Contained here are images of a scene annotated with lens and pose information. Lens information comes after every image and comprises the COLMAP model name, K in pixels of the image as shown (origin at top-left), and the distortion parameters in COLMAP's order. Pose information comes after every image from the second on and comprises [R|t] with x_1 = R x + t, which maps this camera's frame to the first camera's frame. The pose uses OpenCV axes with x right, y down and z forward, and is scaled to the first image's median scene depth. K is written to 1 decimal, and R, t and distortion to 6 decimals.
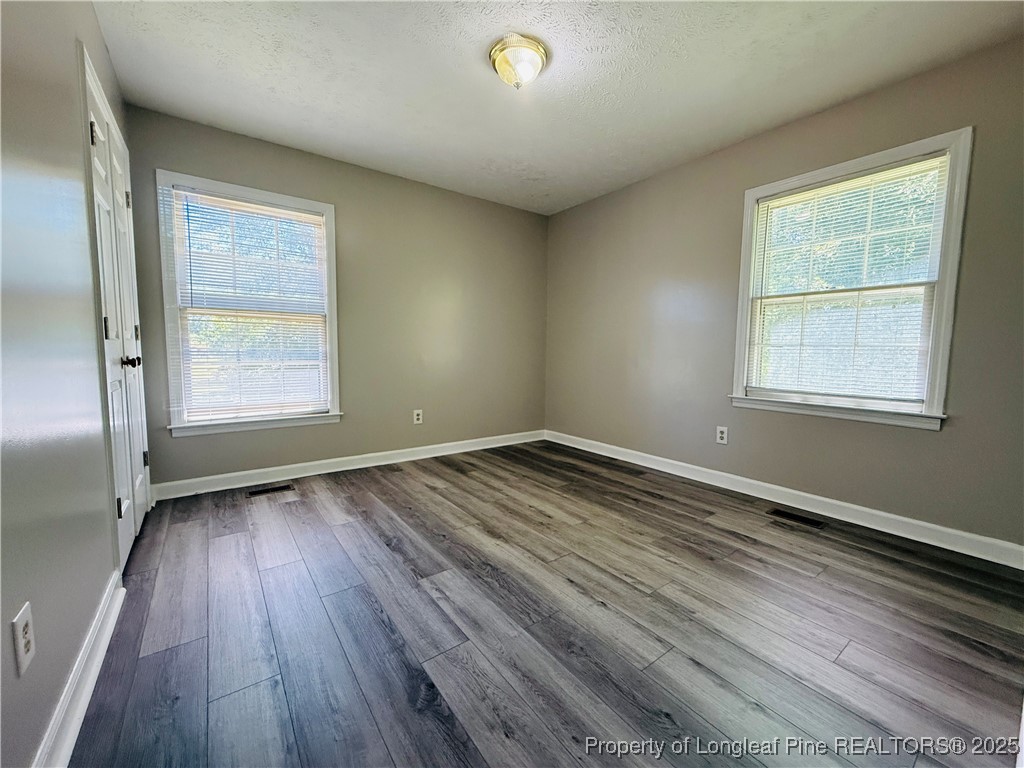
lens RADIAL K [[409.6, 0, 510.8], [0, 409.6, 385.2], [0, 0, 1]] dist [-0.000531, -0.000088]
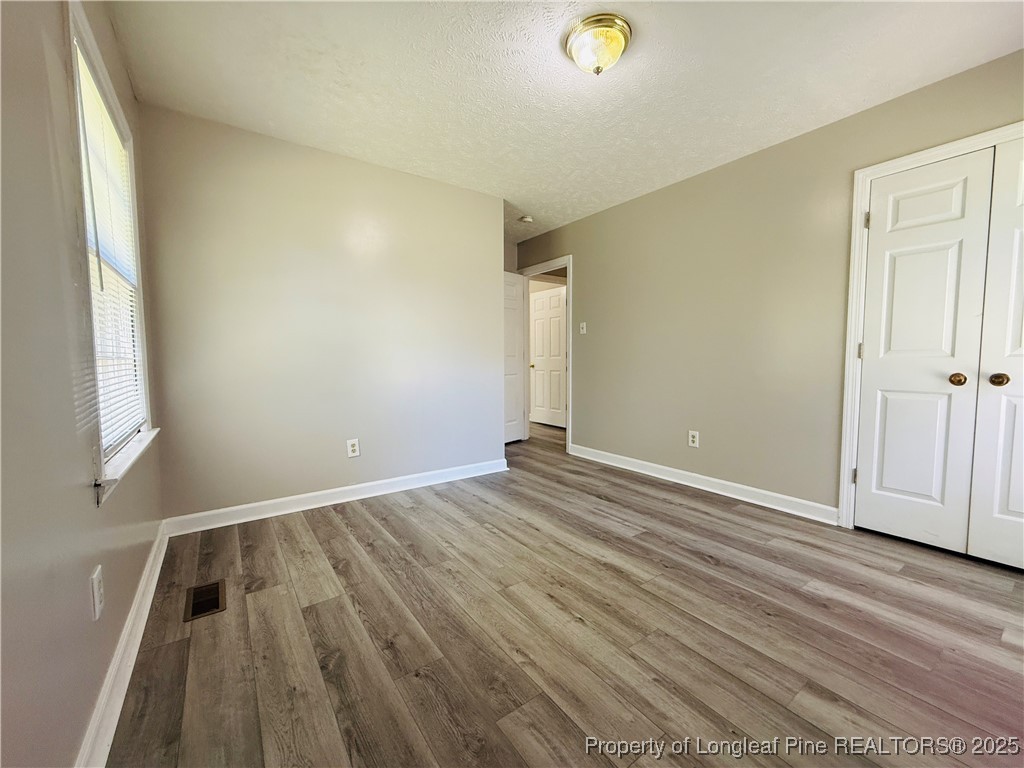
lens RADIAL K [[409.6, 0, 511.9], [0, 409.6, 381.5], [0, 0, 1]] dist [-0.000531, -0.000088]
pose [[-0.999891, -0.005512, 0.013731, 0.164729], [-0.003473, 0.989526, 0.144316, -0.166305], [-0.014383, 0.144253, -0.989436, 1.756314]]
